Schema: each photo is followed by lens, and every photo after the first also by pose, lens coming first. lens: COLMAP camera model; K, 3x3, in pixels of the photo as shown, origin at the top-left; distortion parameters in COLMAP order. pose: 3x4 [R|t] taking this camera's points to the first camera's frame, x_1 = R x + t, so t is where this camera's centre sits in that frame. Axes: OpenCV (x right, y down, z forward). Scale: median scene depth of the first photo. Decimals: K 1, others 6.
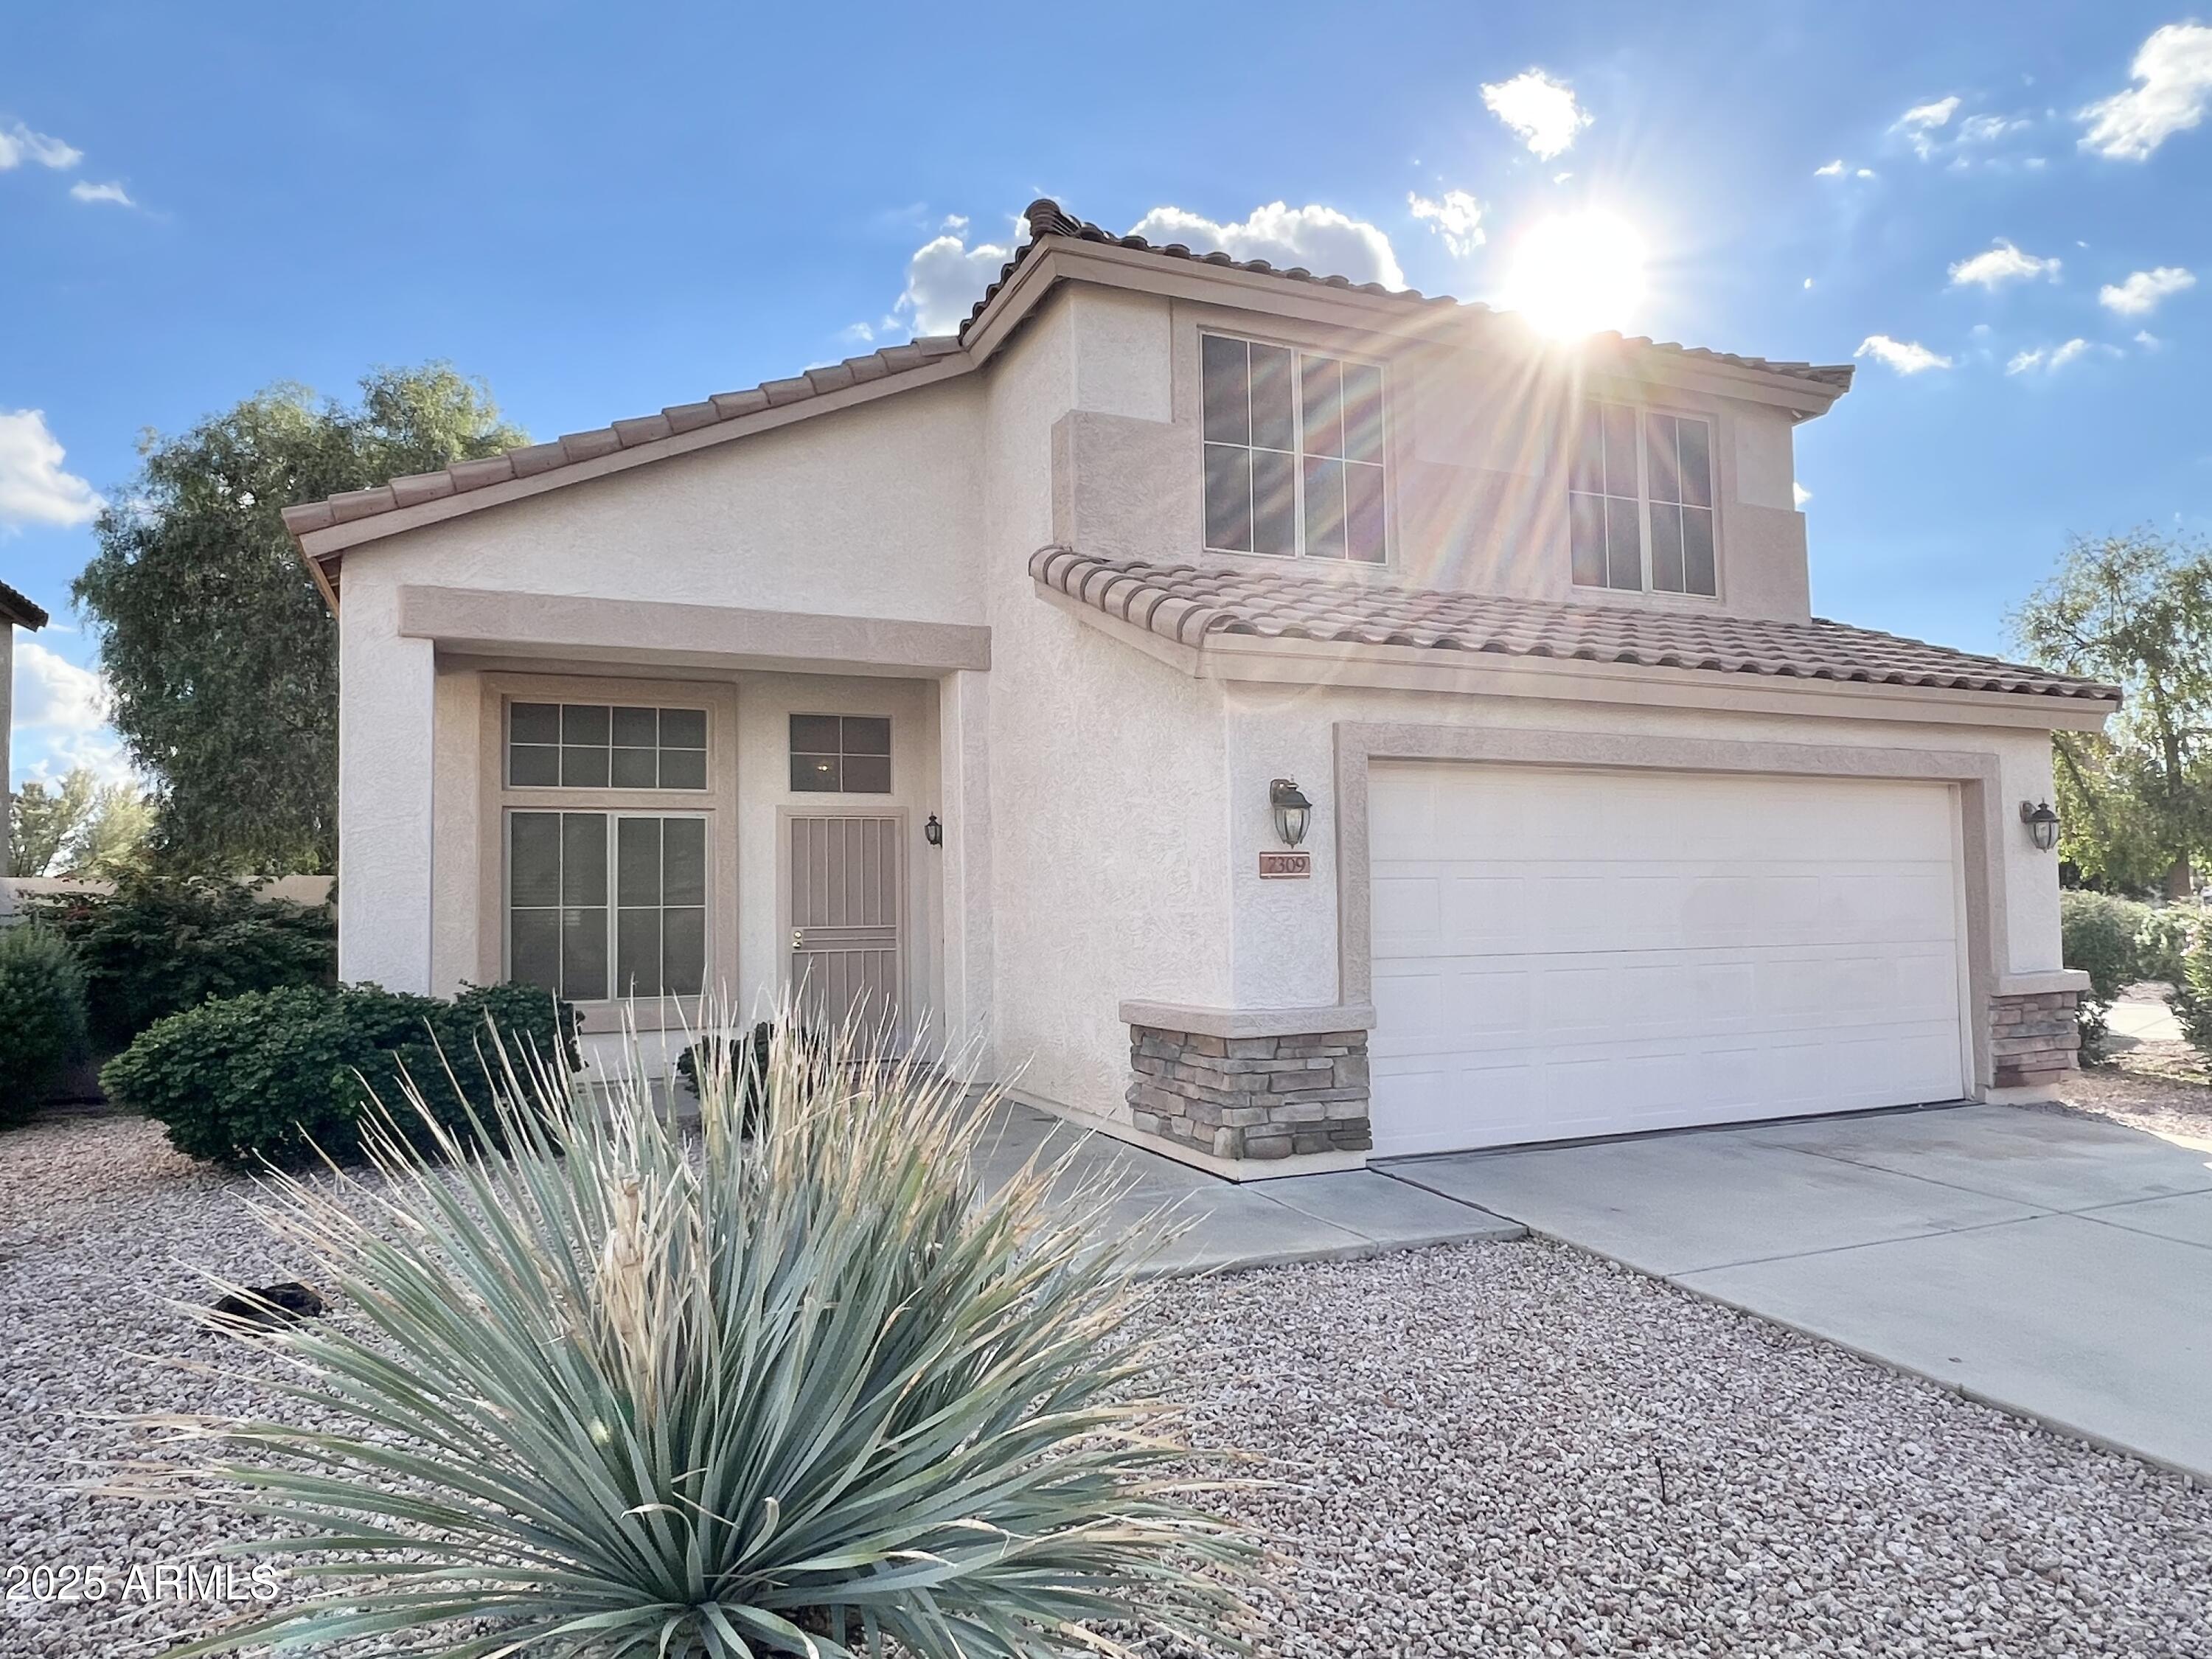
lens RADIAL K [[1392.3, 0, 1103.6], [0, 1392.3, 832.4], [0, 0, 1]] dist [0.002130, -0.000983]
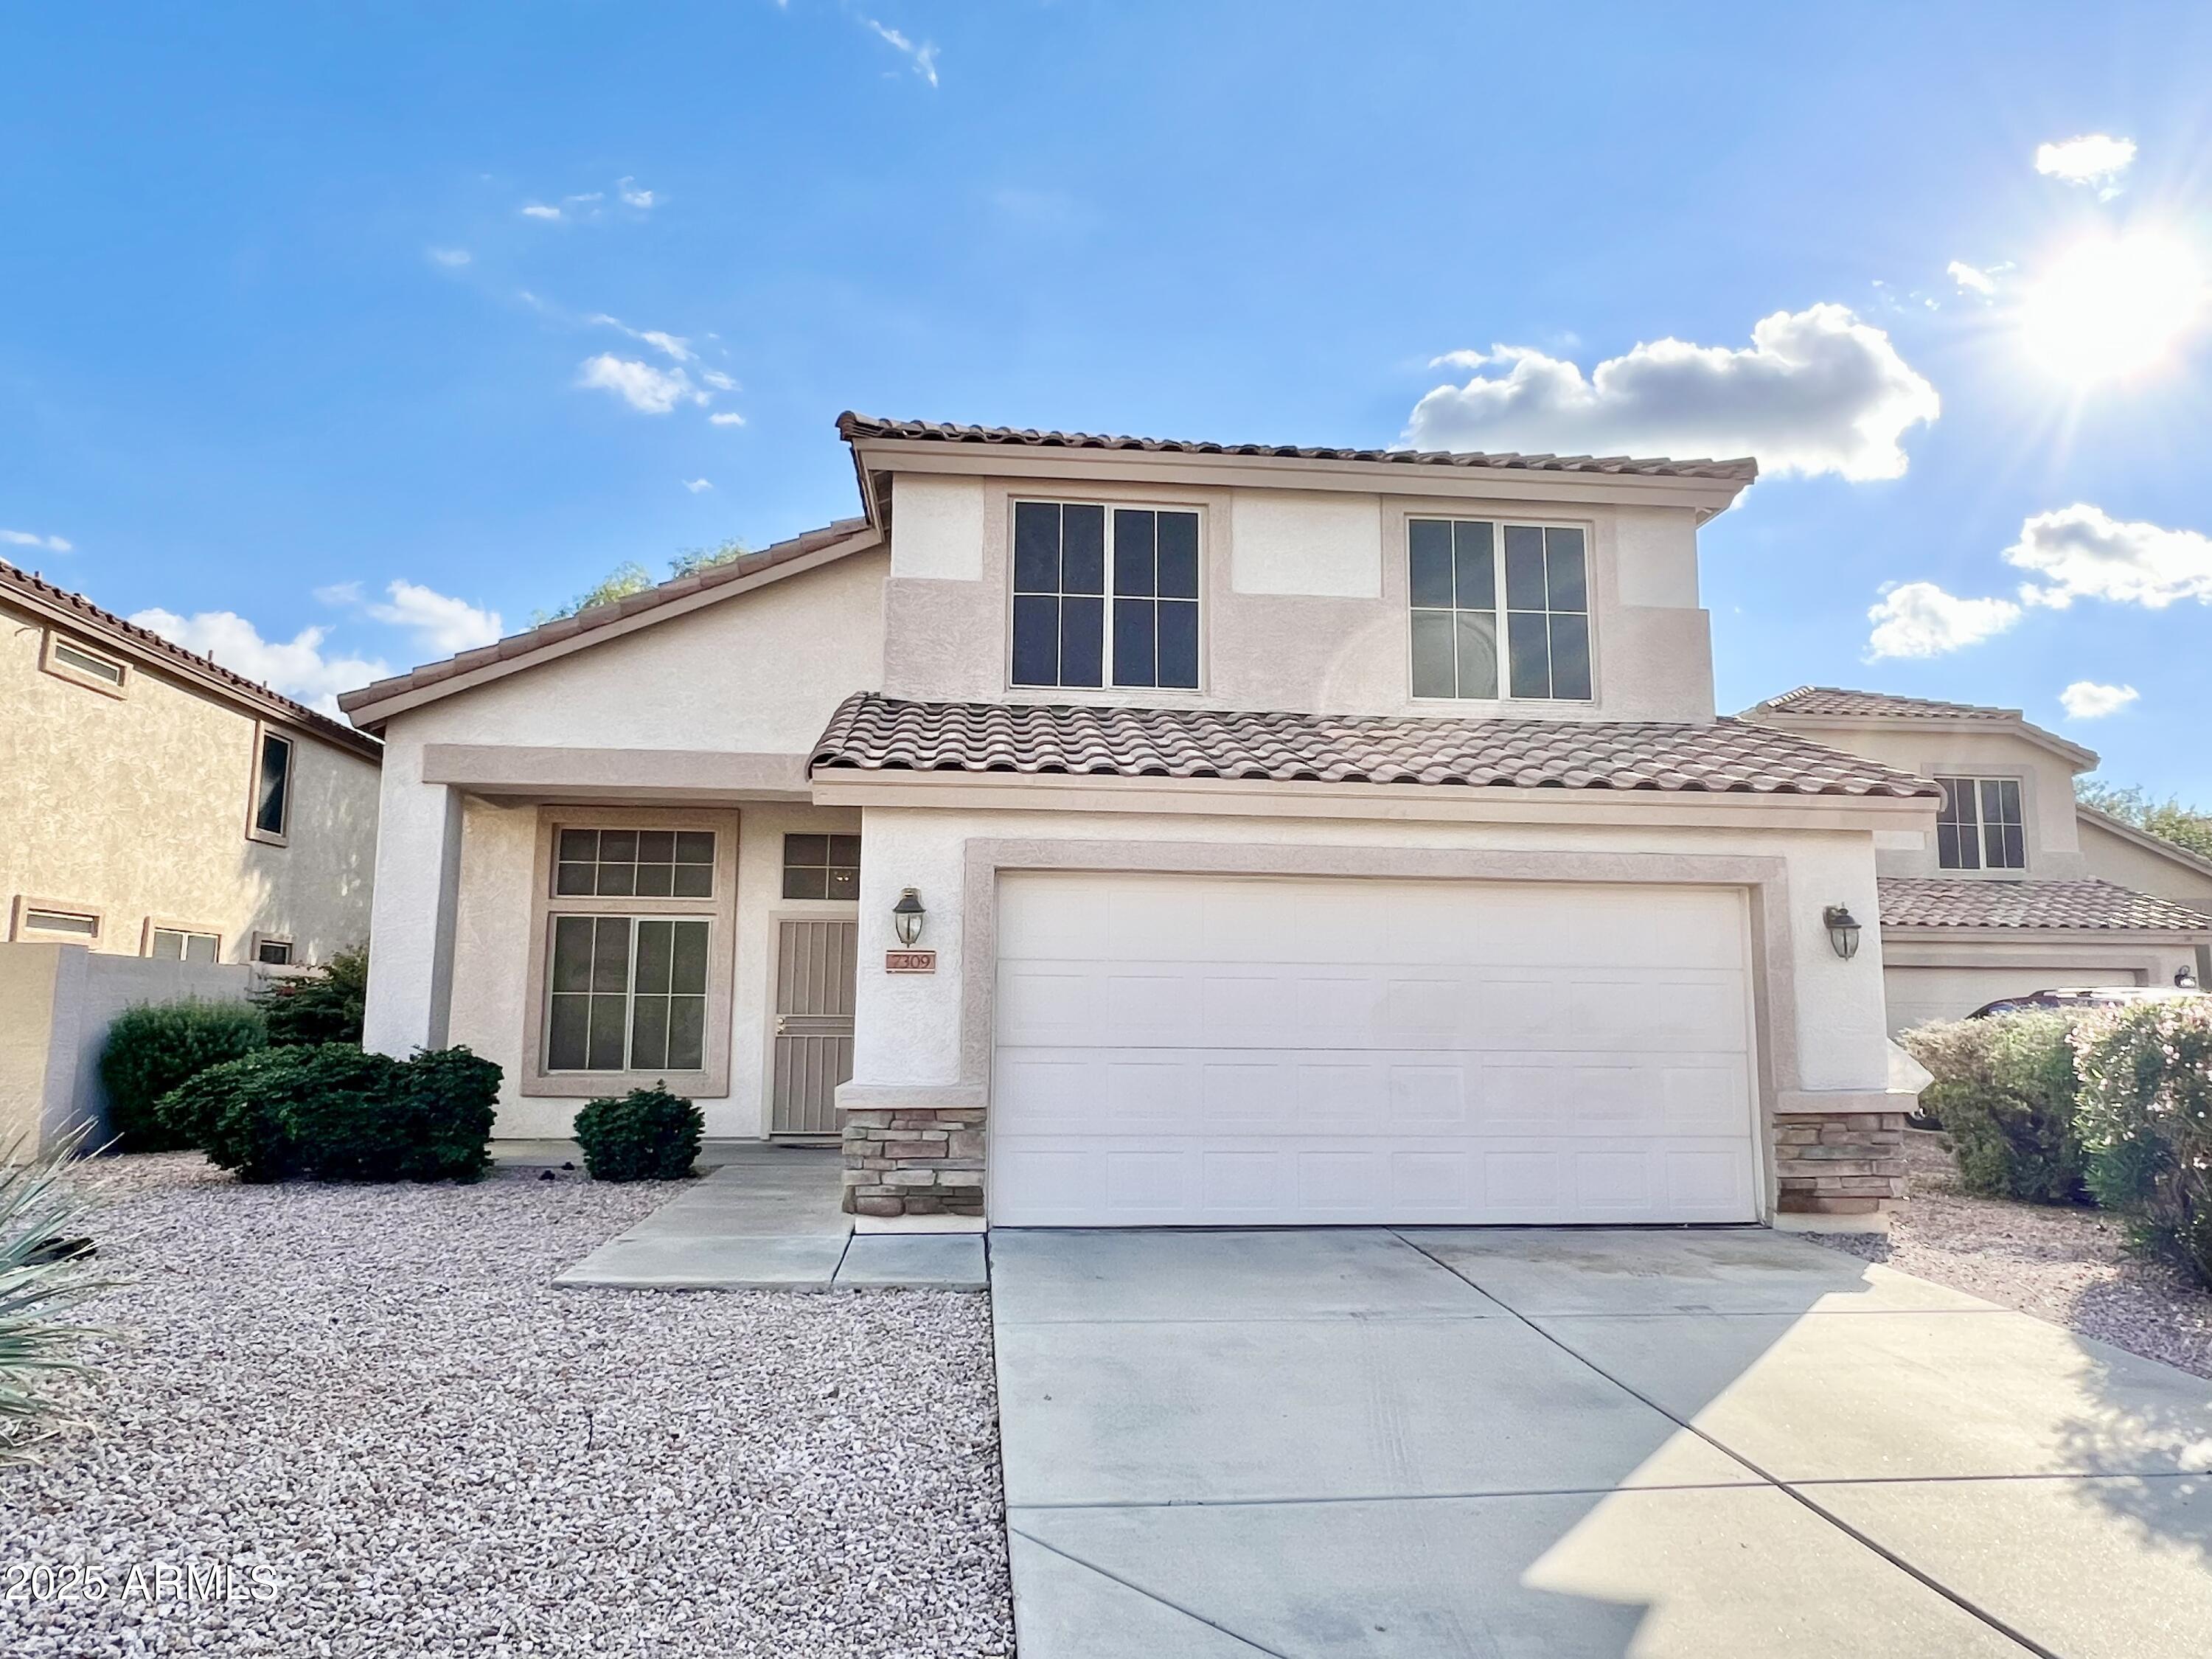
lens RADIAL K [[1392.3, 0, 1111.9], [0, 1392.3, 830.9], [0, 0, 1]] dist [0.002130, -0.000983]
pose [[0.951923, -0.017444, -0.305841, 0.501656], [-0.006313, 0.997048, -0.076516, 0.001854], [0.306273, 0.074768, 0.949003, -0.048756]]
